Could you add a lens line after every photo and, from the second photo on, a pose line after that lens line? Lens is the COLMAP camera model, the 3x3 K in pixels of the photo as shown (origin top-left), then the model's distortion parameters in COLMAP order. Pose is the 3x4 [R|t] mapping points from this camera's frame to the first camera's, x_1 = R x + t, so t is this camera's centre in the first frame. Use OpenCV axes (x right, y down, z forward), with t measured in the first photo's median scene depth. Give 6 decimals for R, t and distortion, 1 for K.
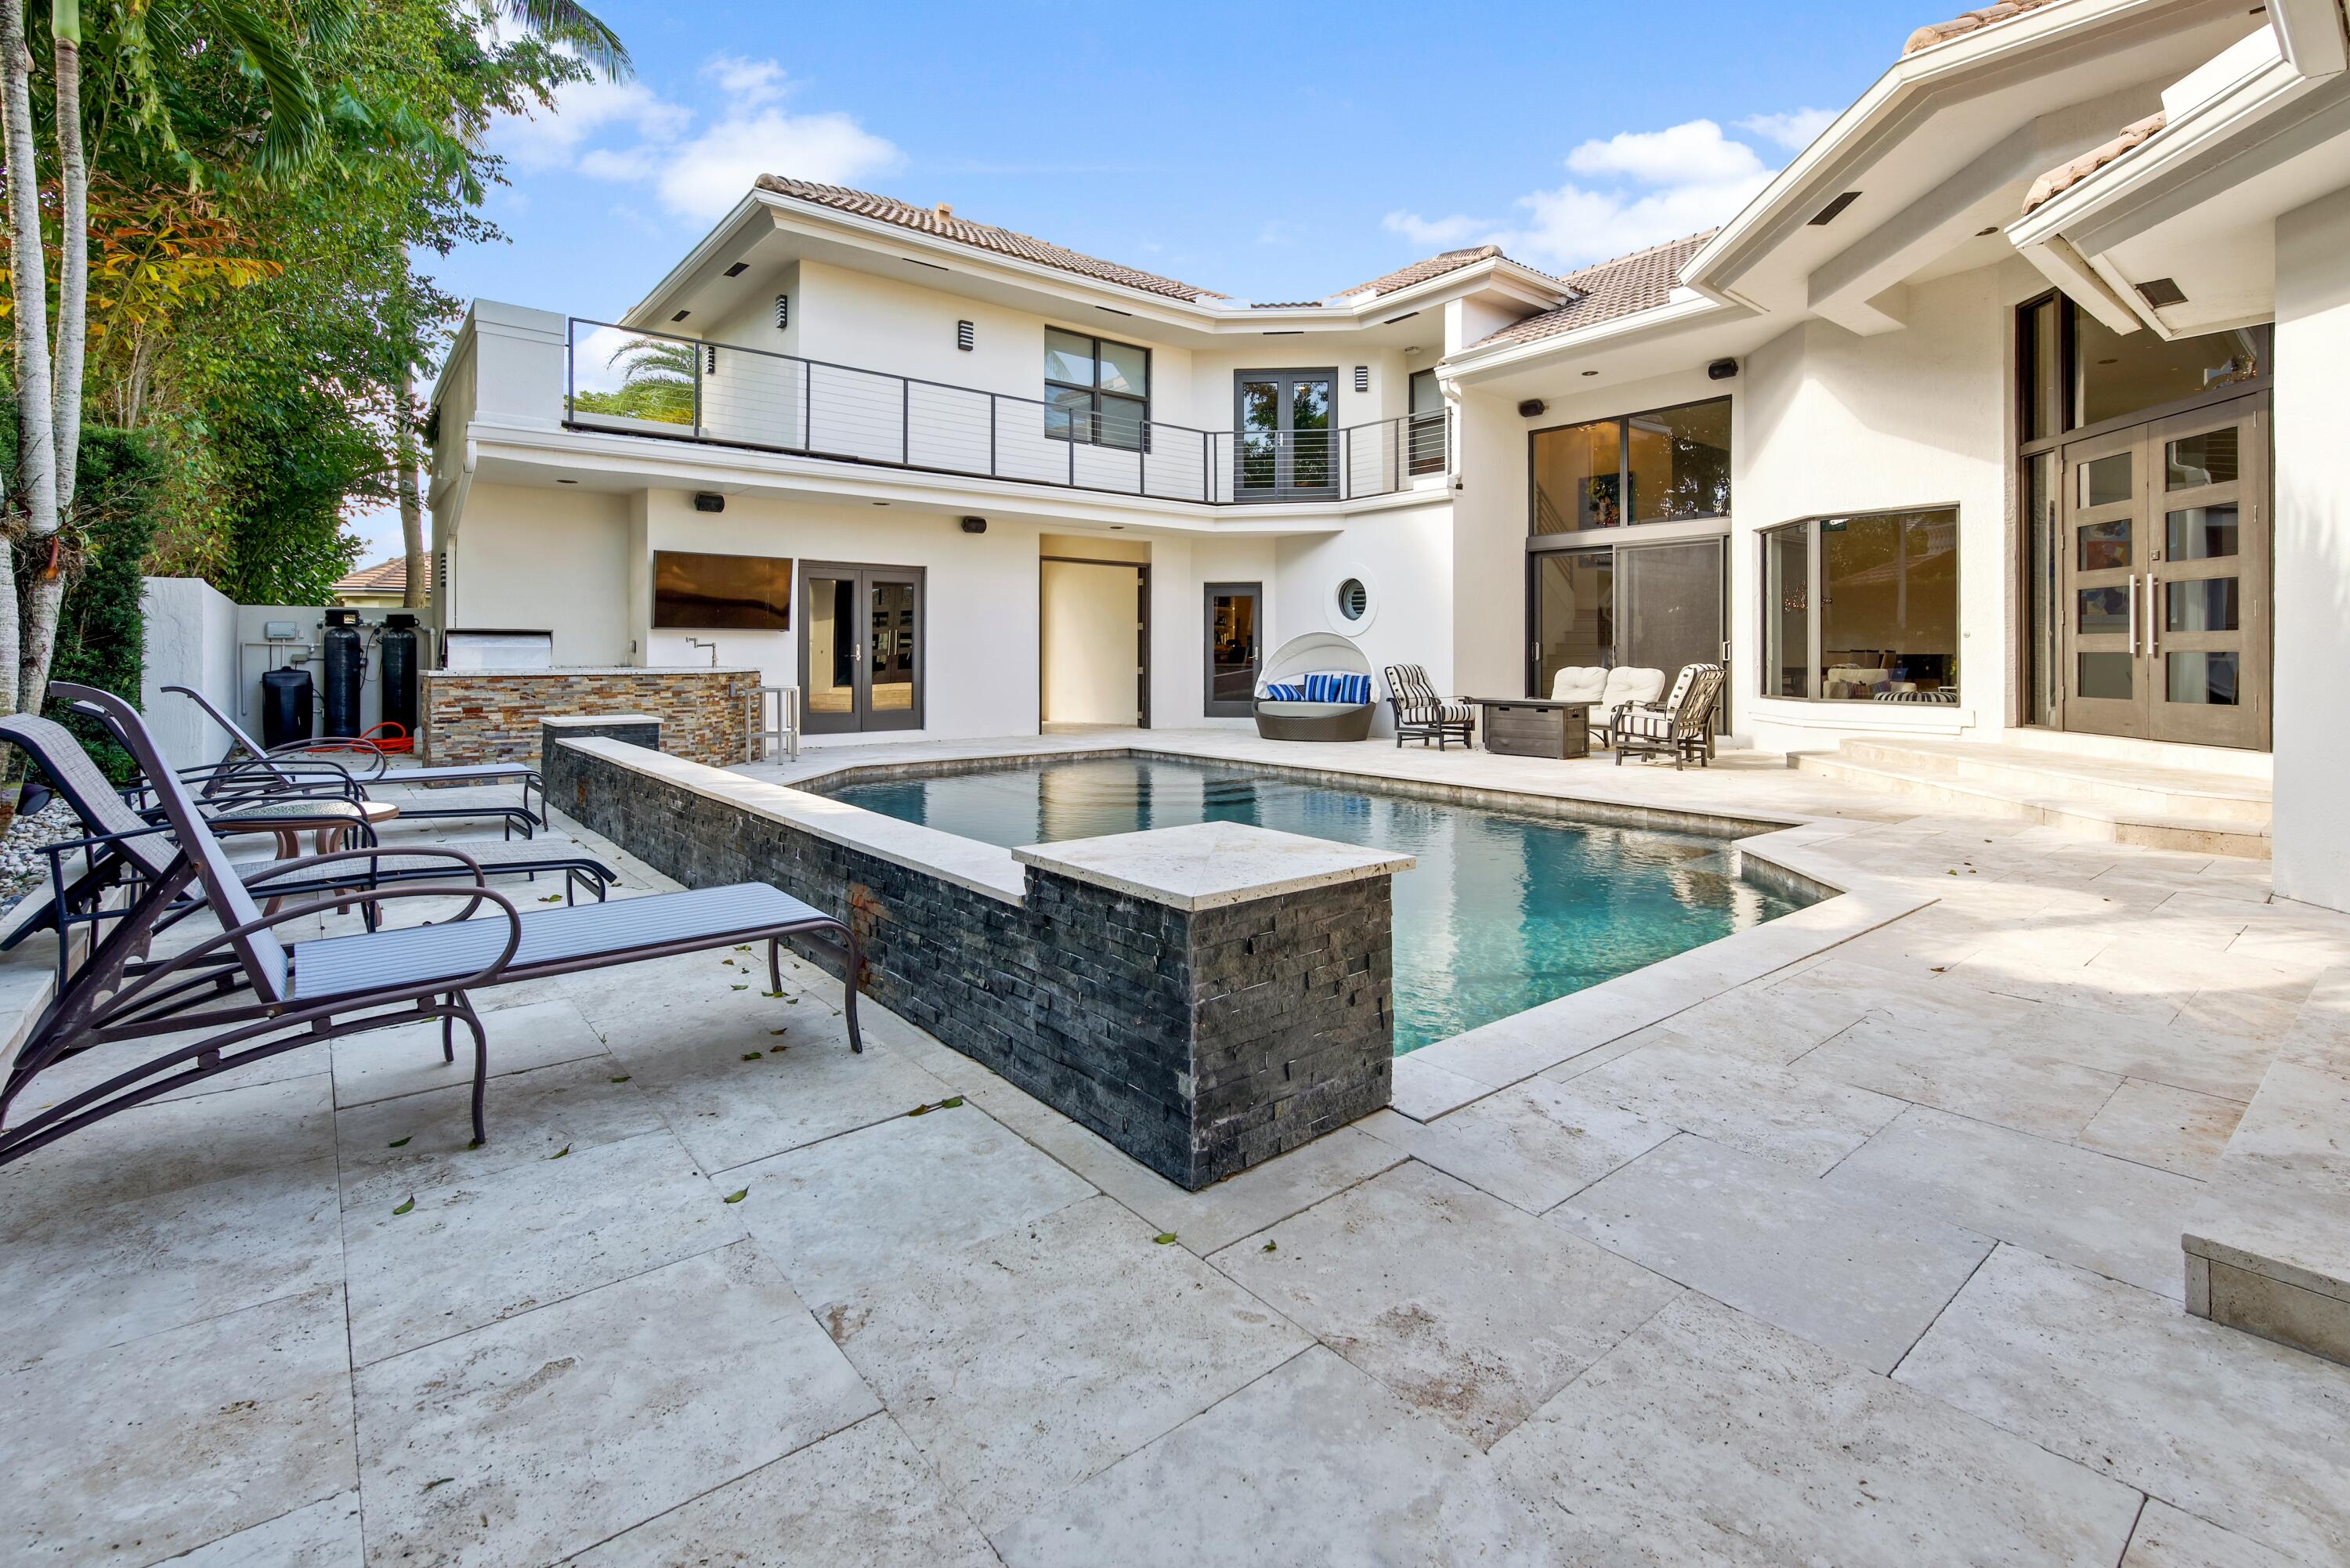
lens RADIAL K [[1063.6, 0, 1187.0], [0, 1063.6, 689.9], [0, 0, 1]] dist [0.003269, 0.000918]
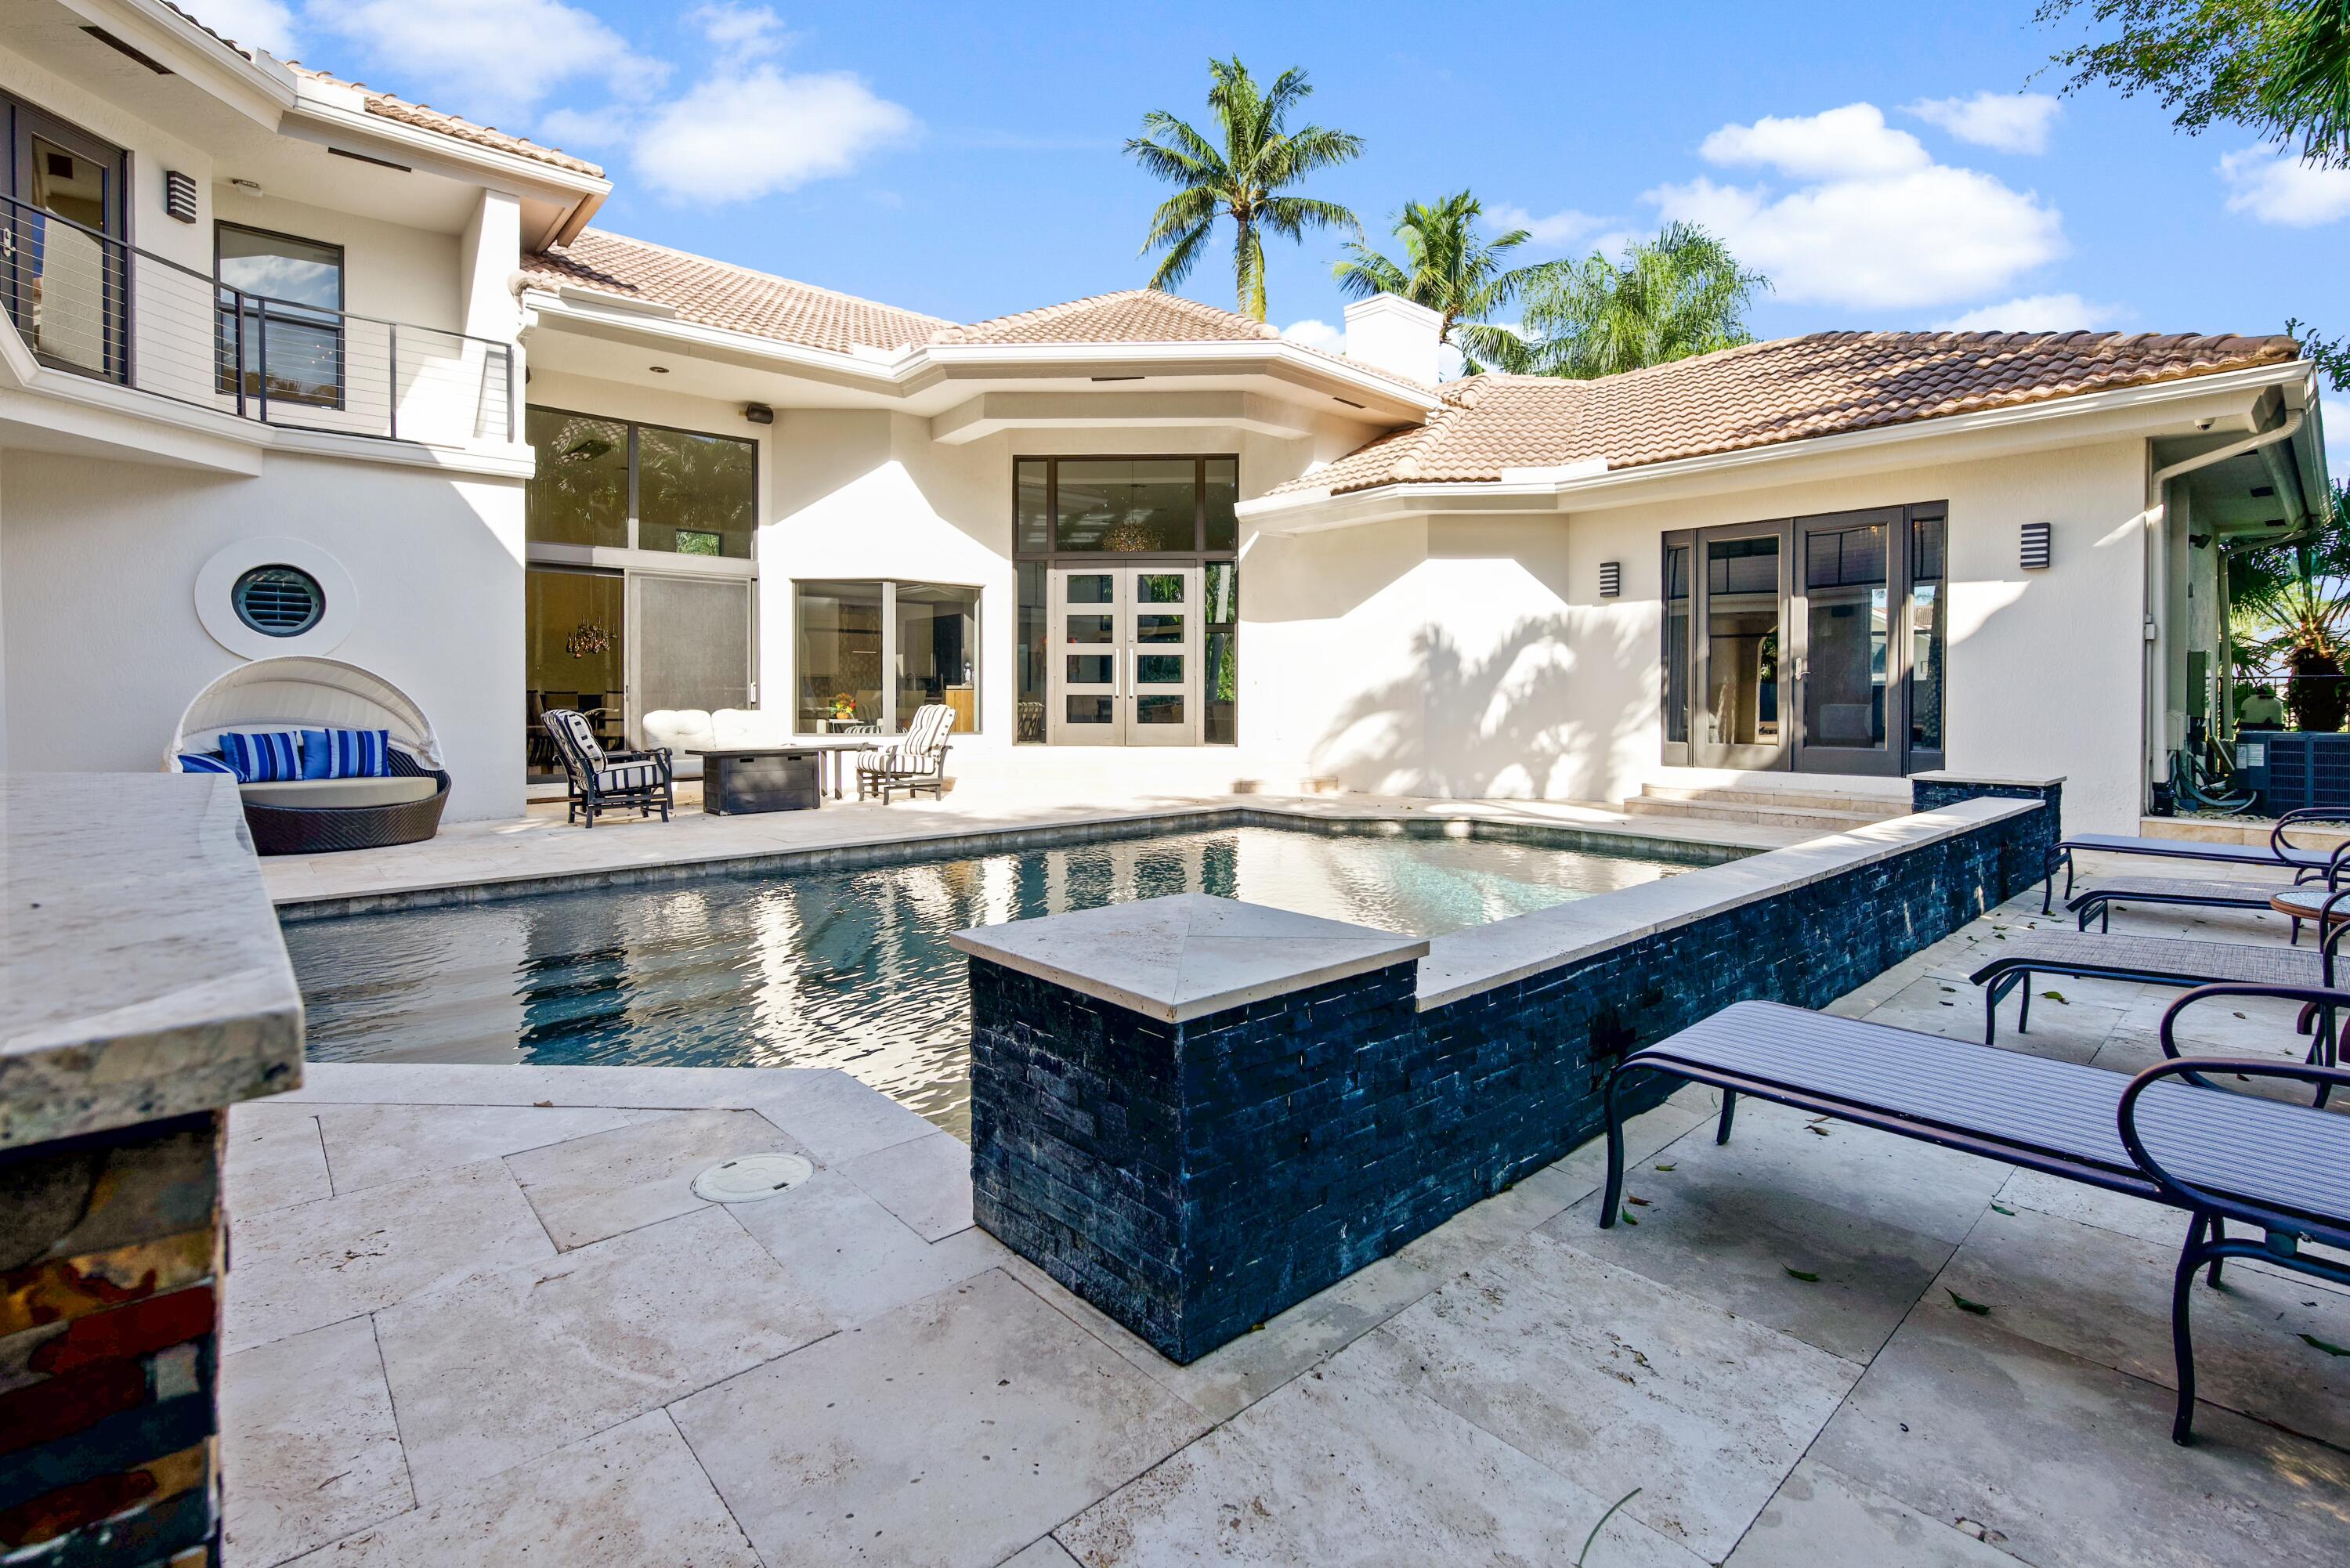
lens RADIAL K [[1063.6, 0, 1187.0], [0, 1063.6, 689.9], [0, 0, 1]] dist [0.003269, 0.000918]
pose [[-0.058345, 0.006968, 0.998272, -0.490219], [0.034204, 0.999402, -0.004977, -0.019118], [-0.997710, 0.033855, -0.058548, 0.606605]]
